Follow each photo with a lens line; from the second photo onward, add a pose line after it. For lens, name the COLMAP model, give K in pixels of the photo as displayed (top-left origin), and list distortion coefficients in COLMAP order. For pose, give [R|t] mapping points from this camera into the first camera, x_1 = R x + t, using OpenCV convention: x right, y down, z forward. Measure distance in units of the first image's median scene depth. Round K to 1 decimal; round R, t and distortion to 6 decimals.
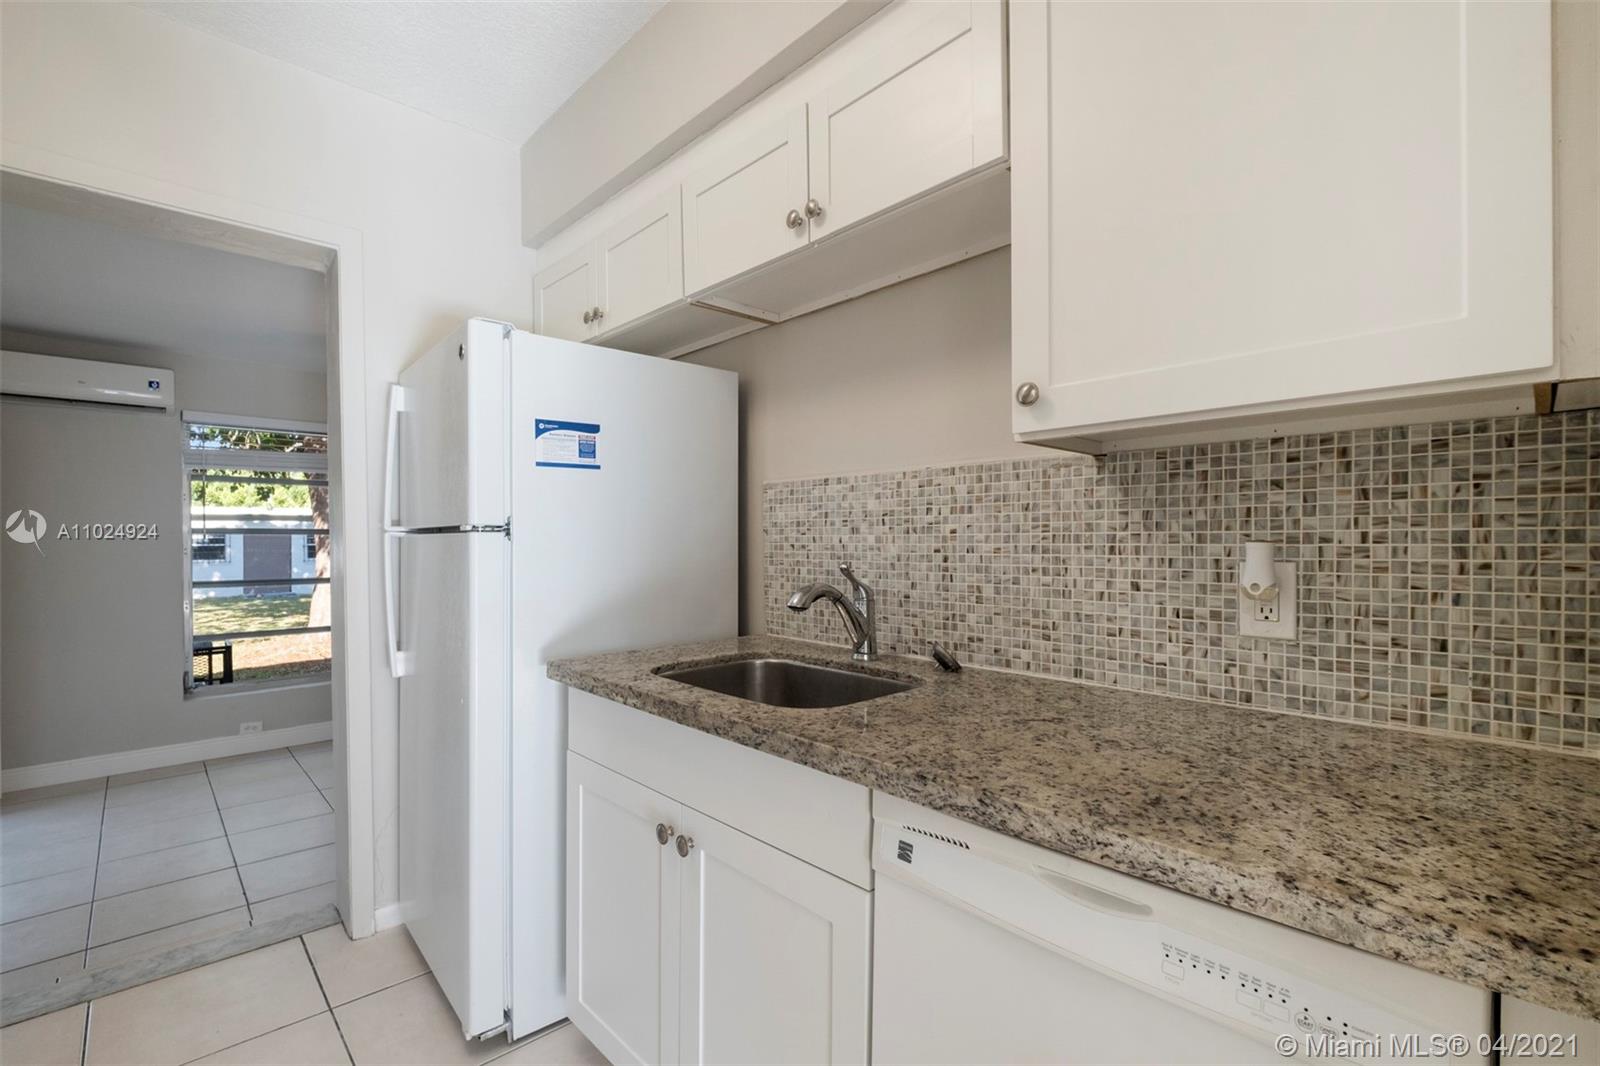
lens RADIAL K [[706.4, 0, 790.9], [0, 706.4, 543.1], [0, 0, 1]] dist [0.004950, -0.004368]
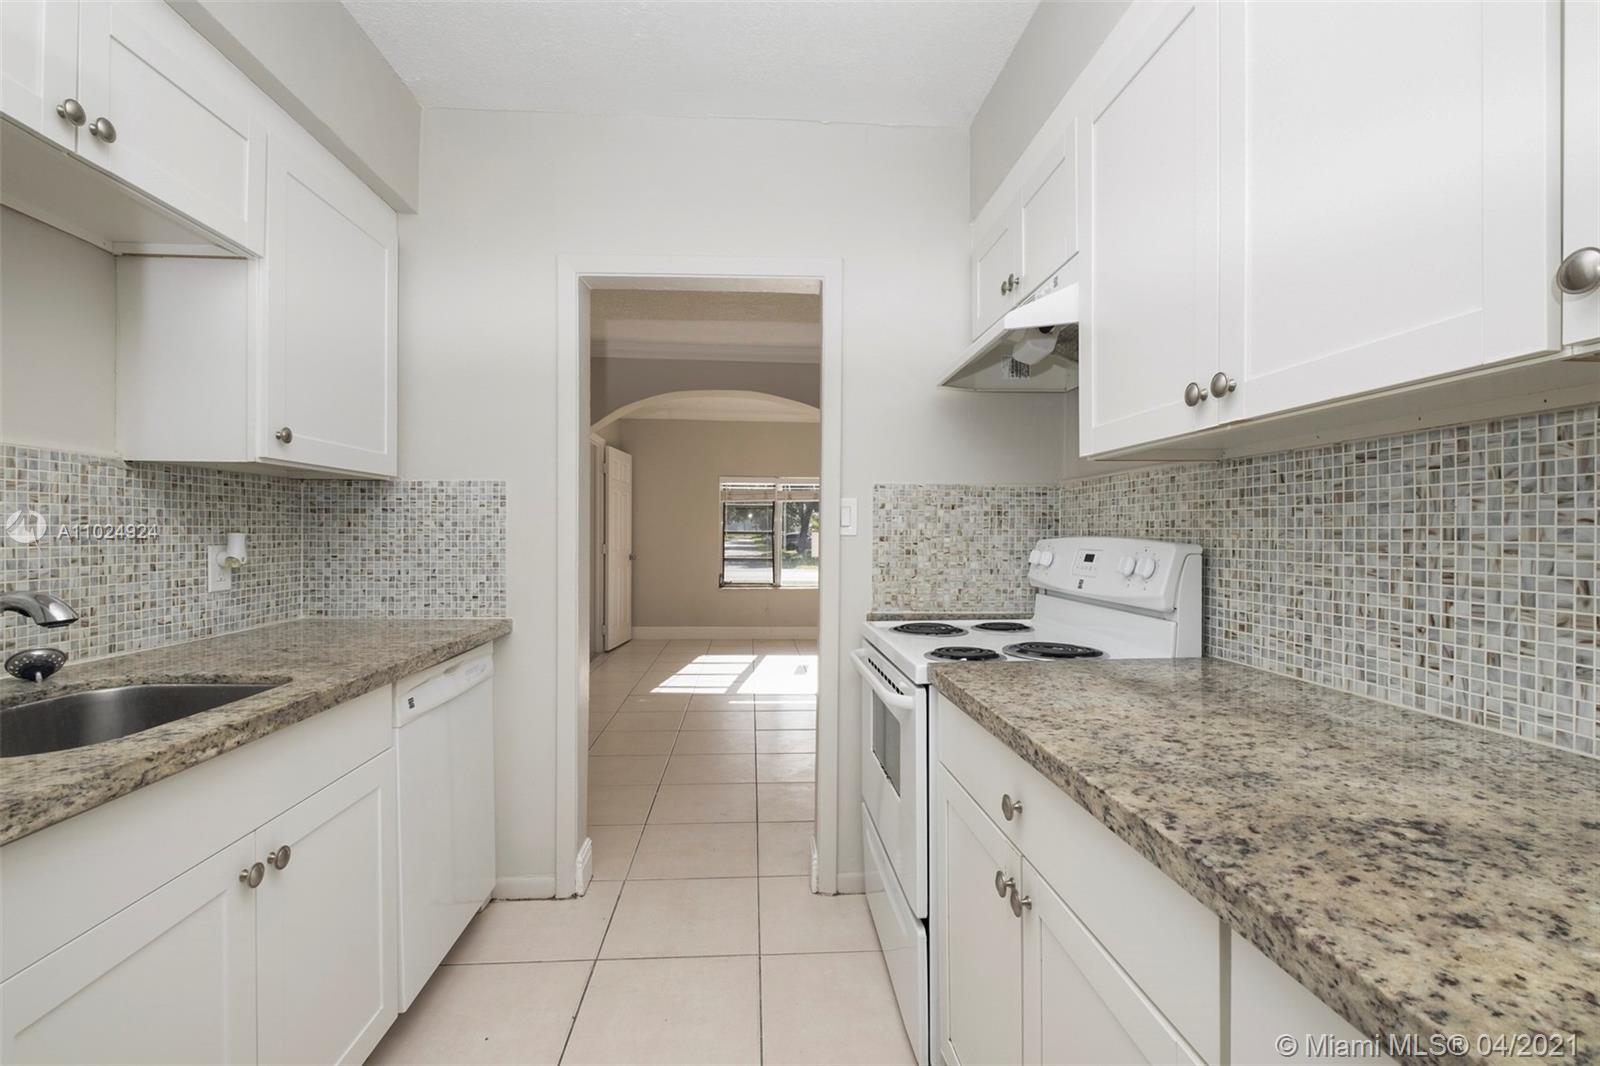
lens RADIAL K [[706.4, 0, 796.0], [0, 706.4, 537.6], [0, 0, 1]] dist [0.004950, -0.004368]
pose [[-0.775300, -0.006729, 0.631558, -1.106711], [0.000451, 0.999937, 0.011209, -0.006846], [-0.631594, 0.008975, -0.775248, 1.124619]]
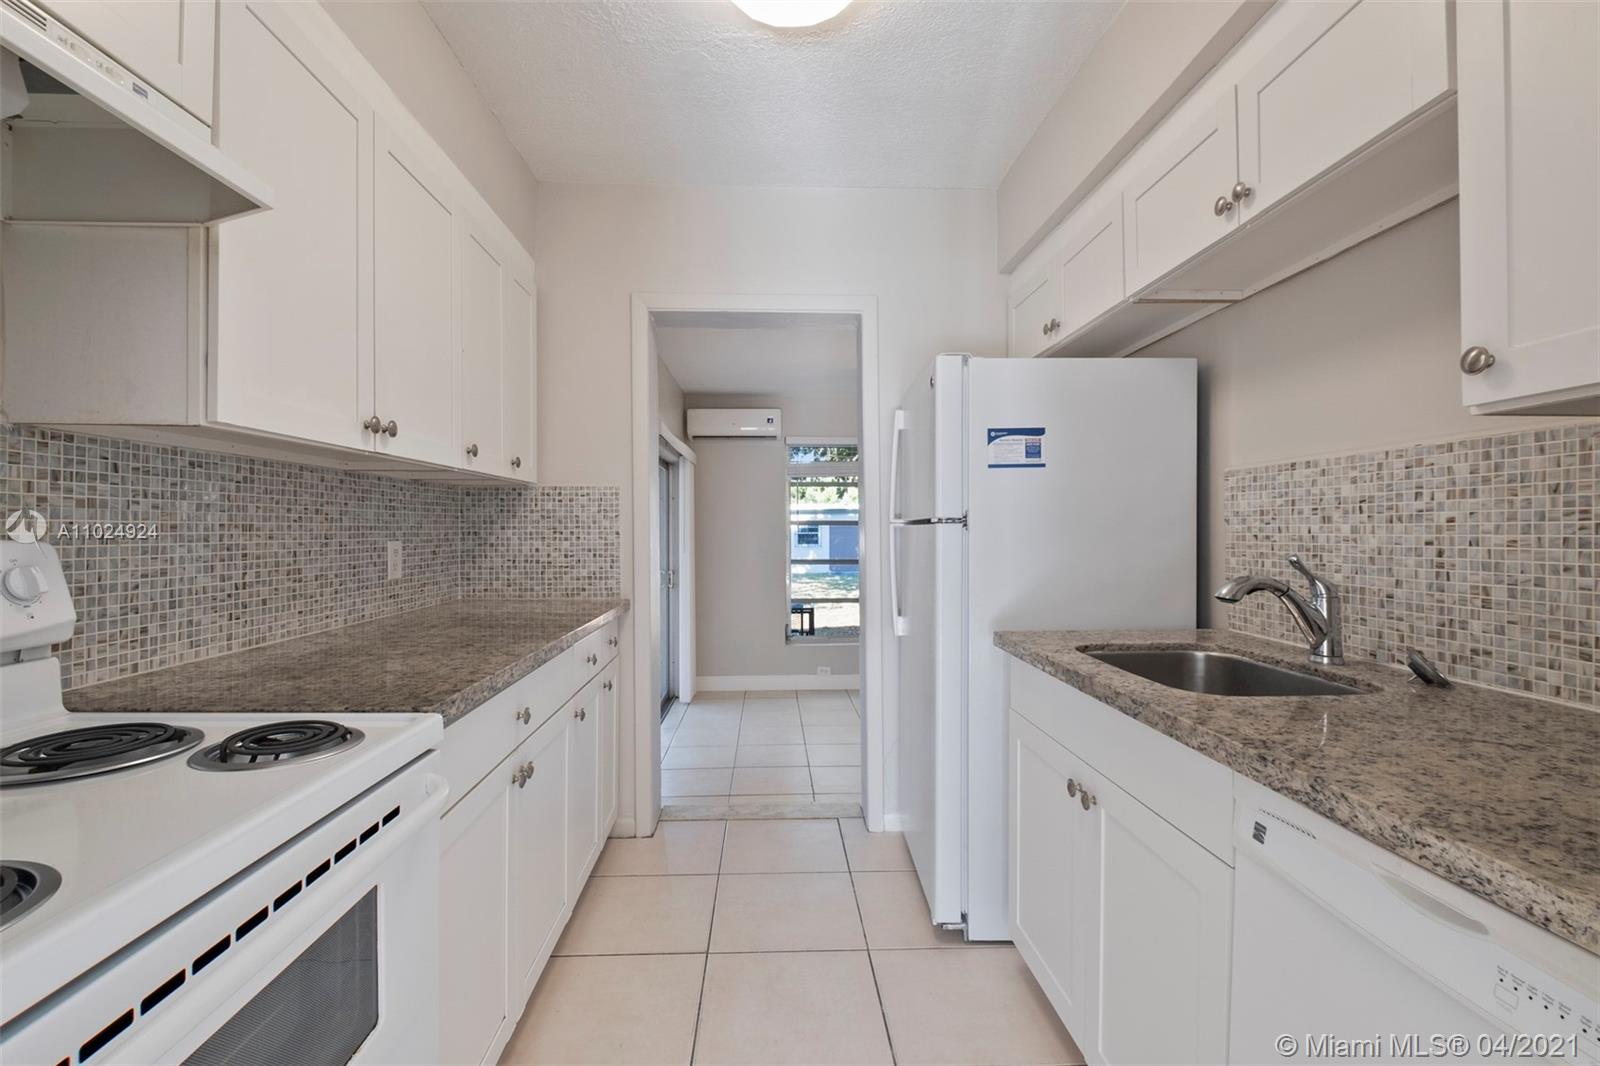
lens RADIAL K [[706.4, 0, 804.1], [0, 706.4, 530.9], [0, 0, 1]] dist [0.004950, -0.004368]
pose [[0.766385, 0.002322, -0.642377, 0.198194], [-0.004274, 0.999990, -0.001485, 0.000910], [0.642367, 0.003884, 0.766387, -0.136855]]
